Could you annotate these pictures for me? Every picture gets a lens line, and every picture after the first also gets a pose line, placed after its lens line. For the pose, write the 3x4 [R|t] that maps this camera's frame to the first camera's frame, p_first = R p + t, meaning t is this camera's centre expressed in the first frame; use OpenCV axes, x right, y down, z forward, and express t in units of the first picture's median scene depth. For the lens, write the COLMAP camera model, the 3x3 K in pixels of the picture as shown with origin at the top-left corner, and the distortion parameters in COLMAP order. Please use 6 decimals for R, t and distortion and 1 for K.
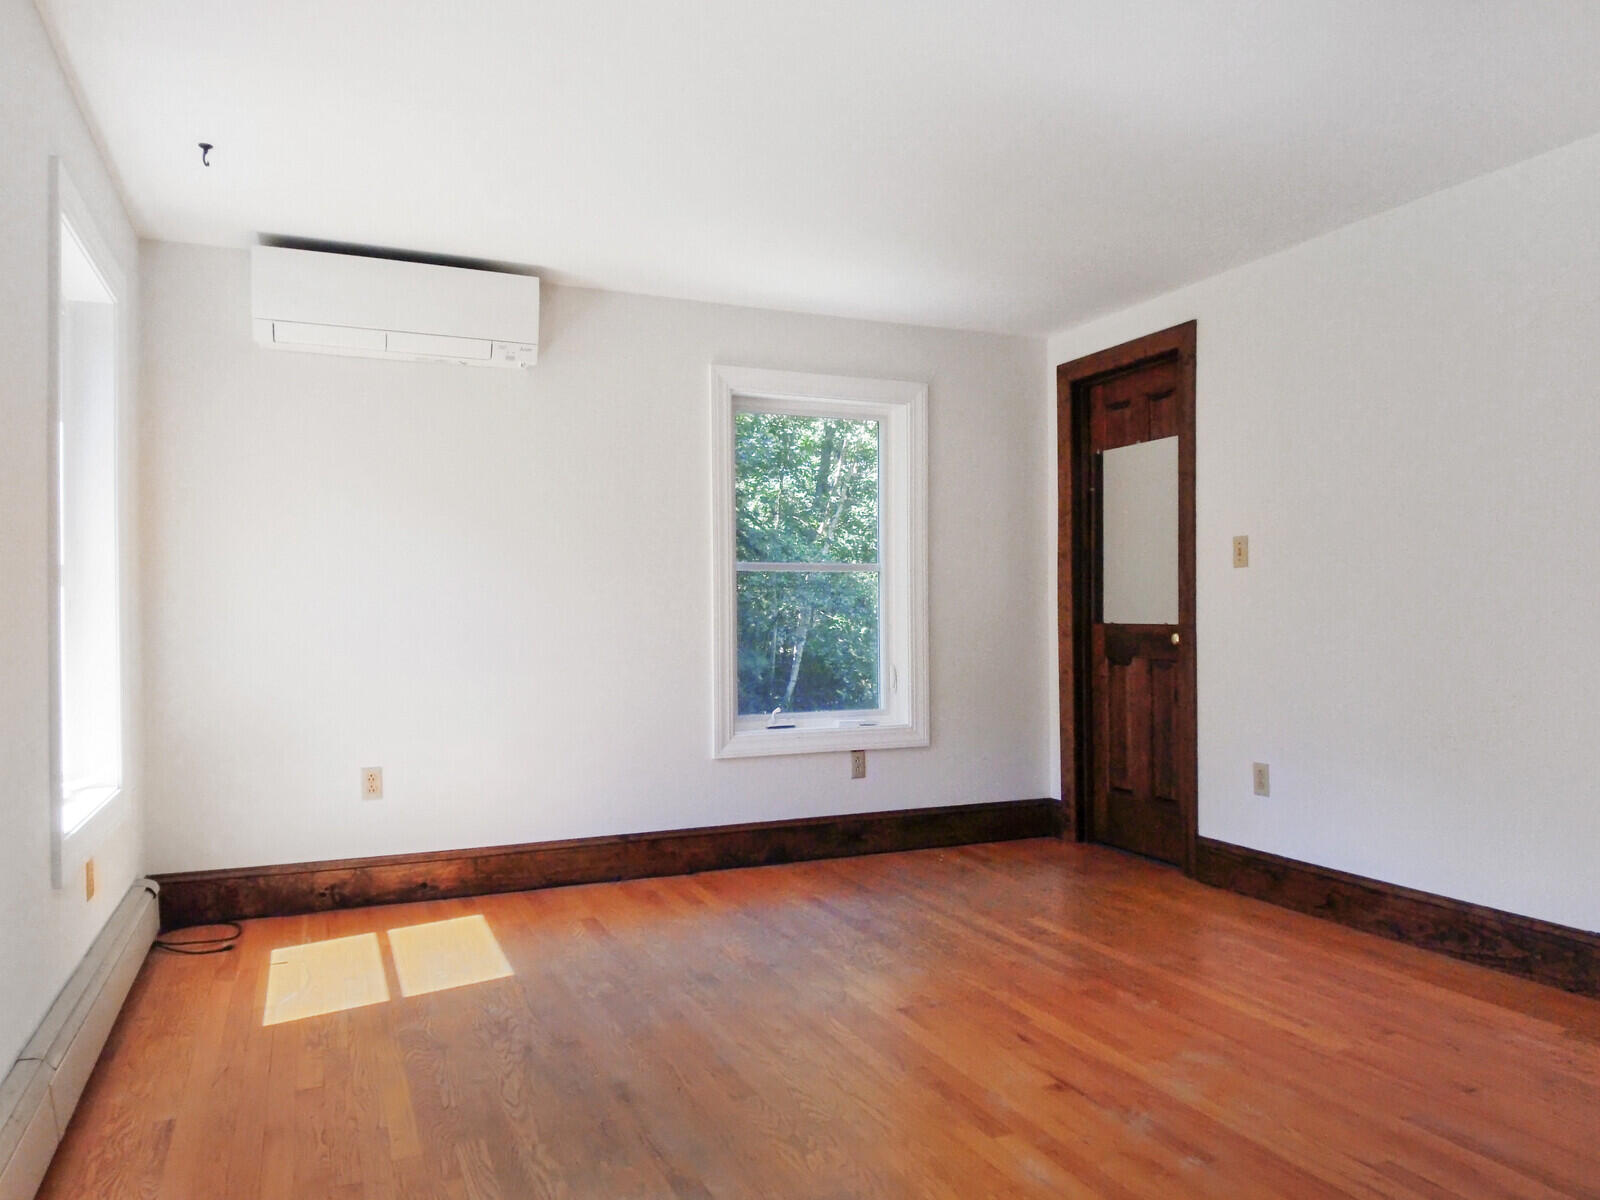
lens RADIAL K [[1167.6, 0, 807.4], [0, 1167.6, 609.2], [0, 0, 1]] dist [0.027823, -0.063371]
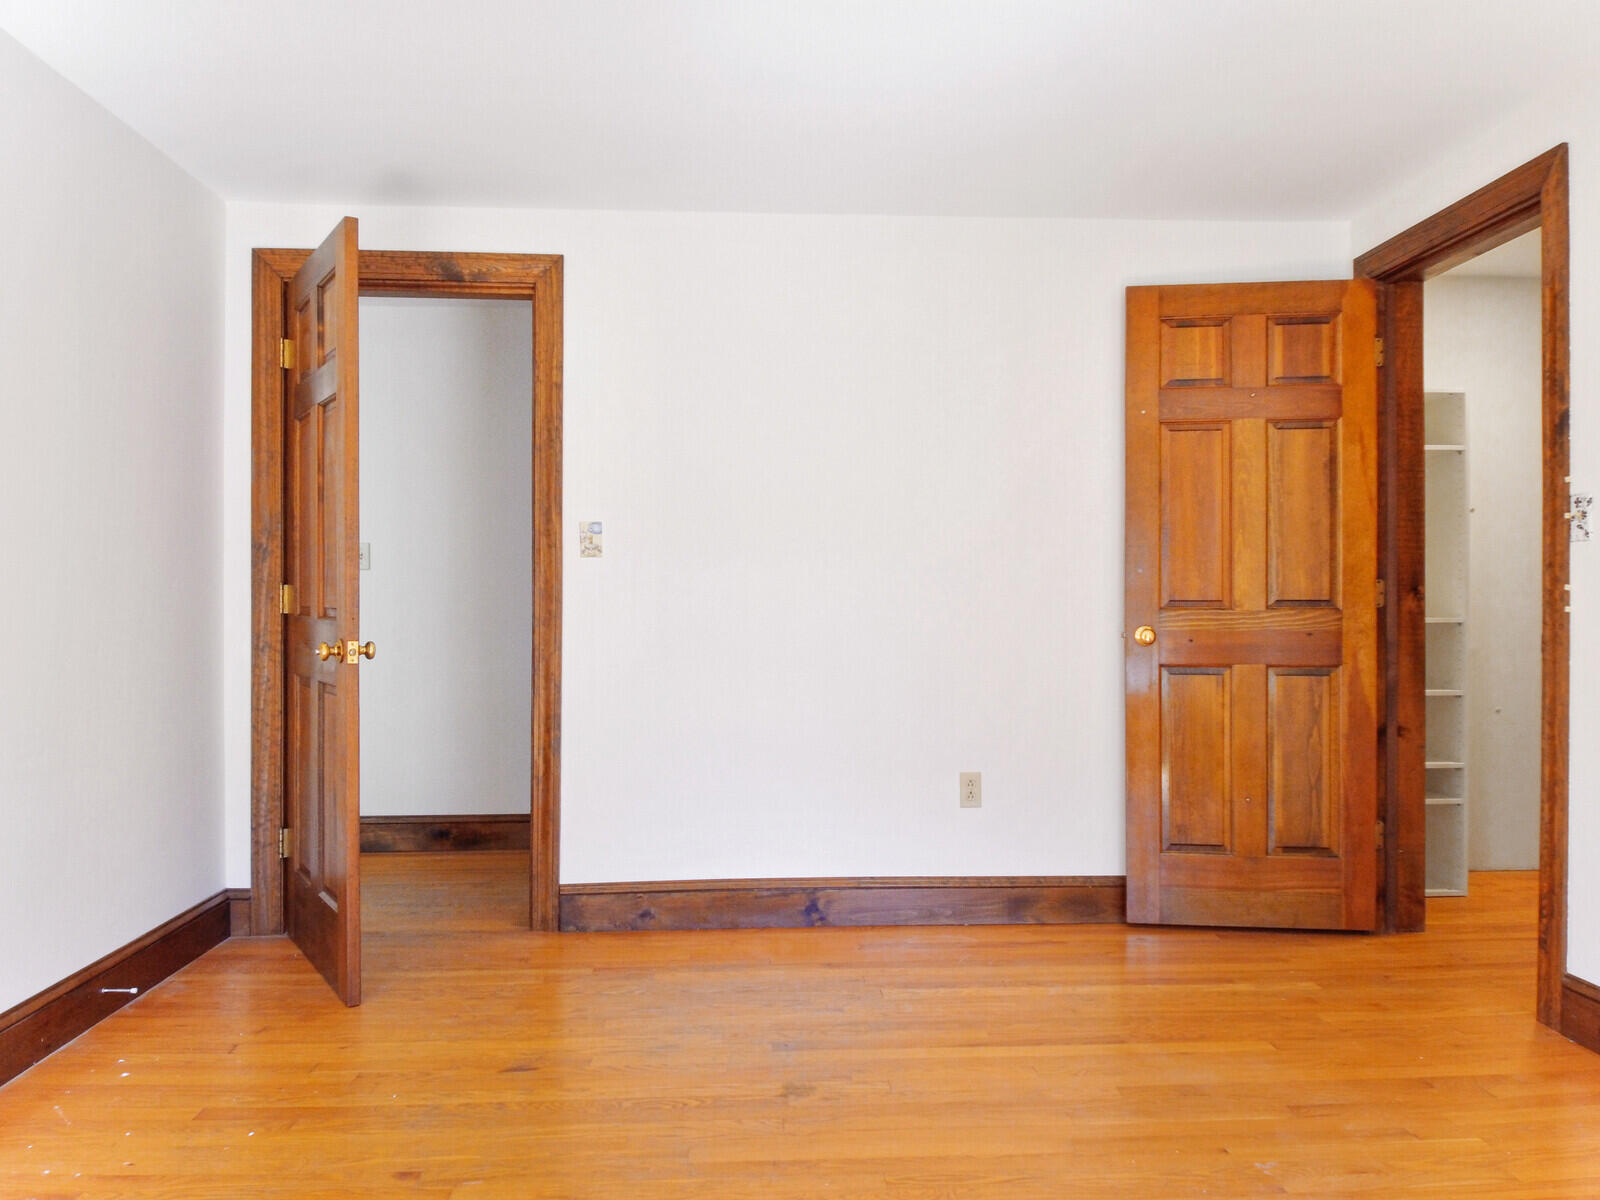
lens RADIAL K [[1167.6, 0, 807.4], [0, 1167.6, 609.2], [0, 0, 1]] dist [0.027823, -0.063371]
pose [[0.326557, 0.005844, 0.945160, -0.384774], [-0.001520, 0.999983, -0.005658, 0.004564], [-0.945176, 0.000411, 0.326560, 0.569019]]
